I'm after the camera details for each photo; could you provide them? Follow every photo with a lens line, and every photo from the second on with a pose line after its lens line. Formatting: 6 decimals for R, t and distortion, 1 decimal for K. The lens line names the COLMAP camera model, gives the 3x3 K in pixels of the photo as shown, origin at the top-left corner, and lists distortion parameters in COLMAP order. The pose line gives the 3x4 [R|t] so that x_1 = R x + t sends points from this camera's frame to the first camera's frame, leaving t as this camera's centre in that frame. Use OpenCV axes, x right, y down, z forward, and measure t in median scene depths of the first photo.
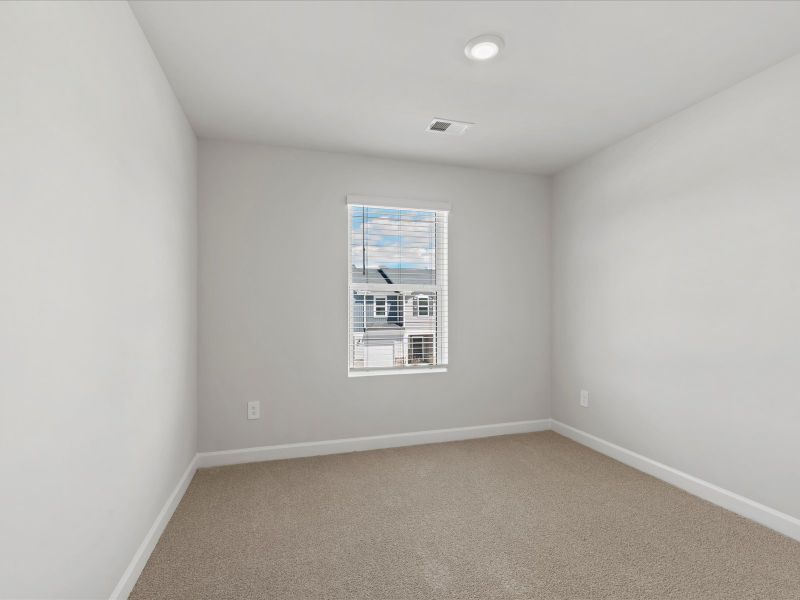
lens RADIAL K [[398.4, 0, 400.0], [0, 398.4, 300.0], [0, 0, 1]] dist [-0.000838, -0.000414]
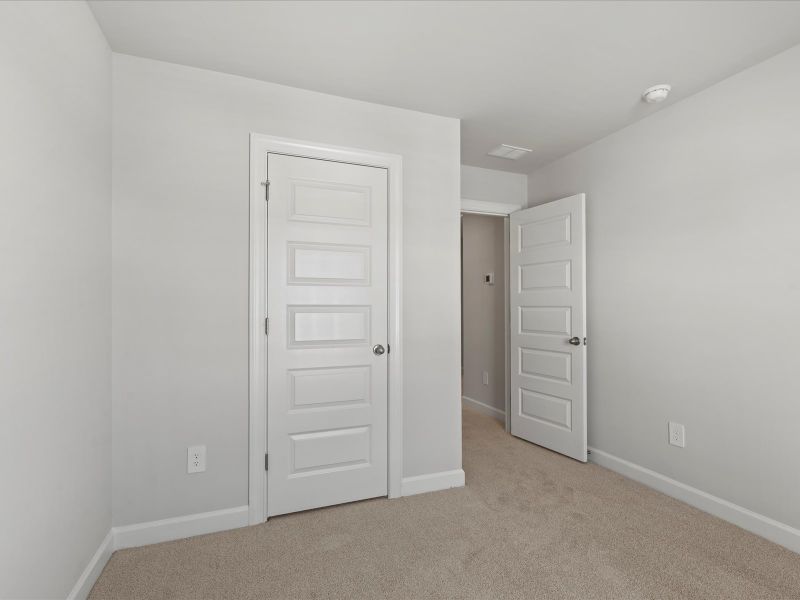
lens RADIAL K [[398.4, 0, 400.0], [0, 398.4, 300.0], [0, 0, 1]] dist [-0.000838, -0.000414]
pose [[0.996605, 0.001971, 0.082304, -0.064412], [-0.001840, 0.999997, -0.001659, 0.004417], [-0.082307, 0.001502, 0.996606, 0.219806]]
